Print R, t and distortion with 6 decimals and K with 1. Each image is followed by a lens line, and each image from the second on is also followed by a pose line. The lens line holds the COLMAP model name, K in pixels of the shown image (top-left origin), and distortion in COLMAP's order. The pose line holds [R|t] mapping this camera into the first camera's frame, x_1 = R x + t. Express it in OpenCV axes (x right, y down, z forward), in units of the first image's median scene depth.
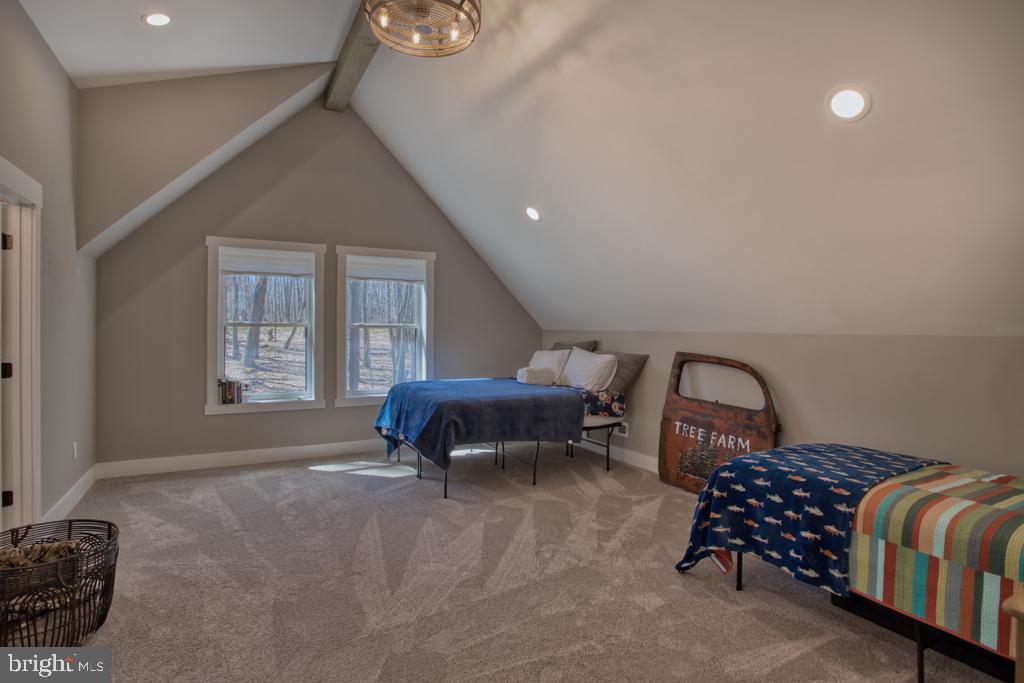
lens RADIAL K [[501.0, 0, 507.4], [0, 501.0, 337.6], [0, 0, 1]] dist [-0.077269, 0.037260]
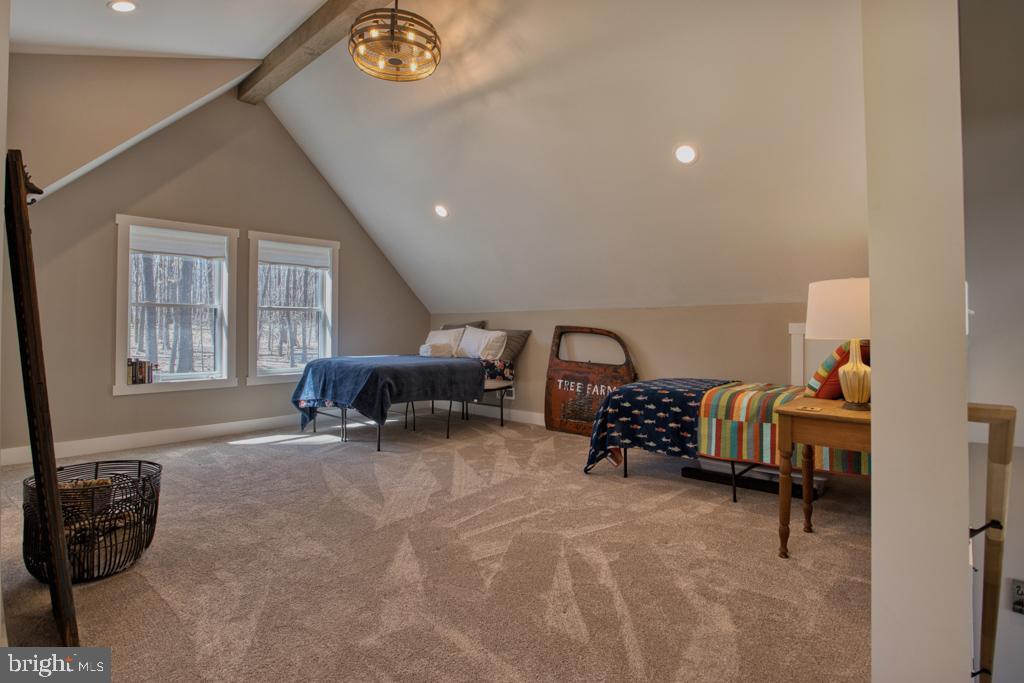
lens RADIAL K [[515.3, 0, 479.3], [0, 515.3, 332.7], [0, 0, 1]] dist [-0.080090, 0.042336]
pose [[0.957454, -0.008666, 0.288456, -0.241763], [0.012988, 0.999830, -0.013074, 0.065326], [-0.288294, 0.016264, 0.957404, -0.213910]]
